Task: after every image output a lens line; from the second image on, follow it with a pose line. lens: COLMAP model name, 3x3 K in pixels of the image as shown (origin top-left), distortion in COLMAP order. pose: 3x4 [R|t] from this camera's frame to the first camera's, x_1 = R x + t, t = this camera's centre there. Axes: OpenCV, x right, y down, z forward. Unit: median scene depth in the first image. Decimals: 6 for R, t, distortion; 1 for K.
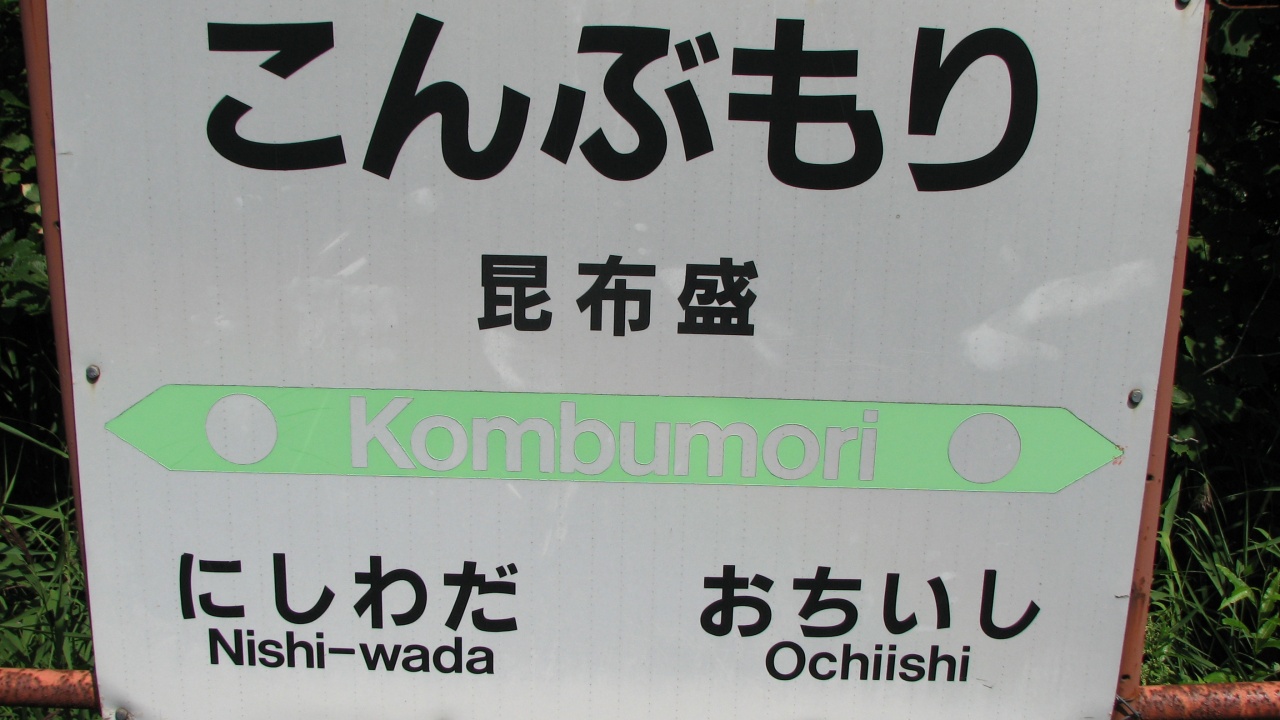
lens RADIAL K [[1396.4, 0, 620.4], [0, 1396.4, 364.4], [0, 0, 1]] dist [-0.201113, 0.283008]
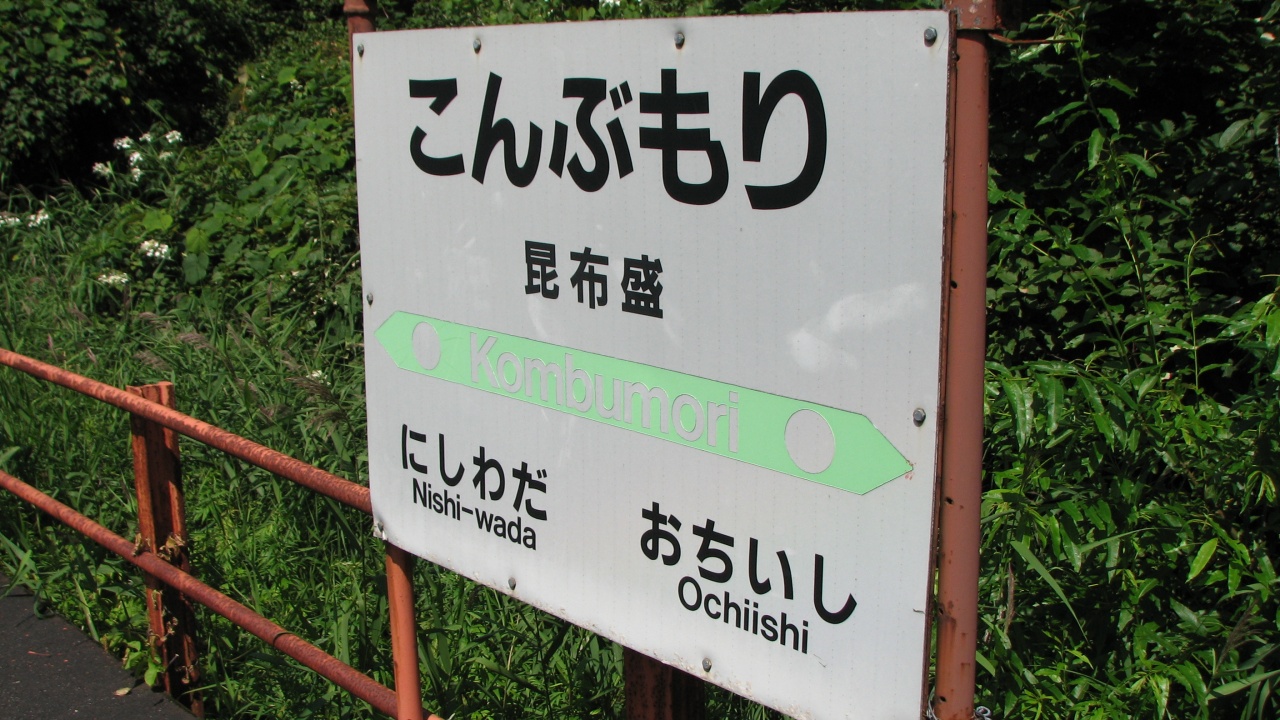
lens RADIAL K [[1396.4, 0, 620.4], [0, 1396.4, 364.4], [0, 0, 1]] dist [-0.201113, 0.283008]
pose [[0.676748, 0.127442, -0.725100, 0.993817], [-0.154174, 0.987598, 0.029685, -0.011294], [0.719890, 0.091703, 0.688003, 0.105655]]
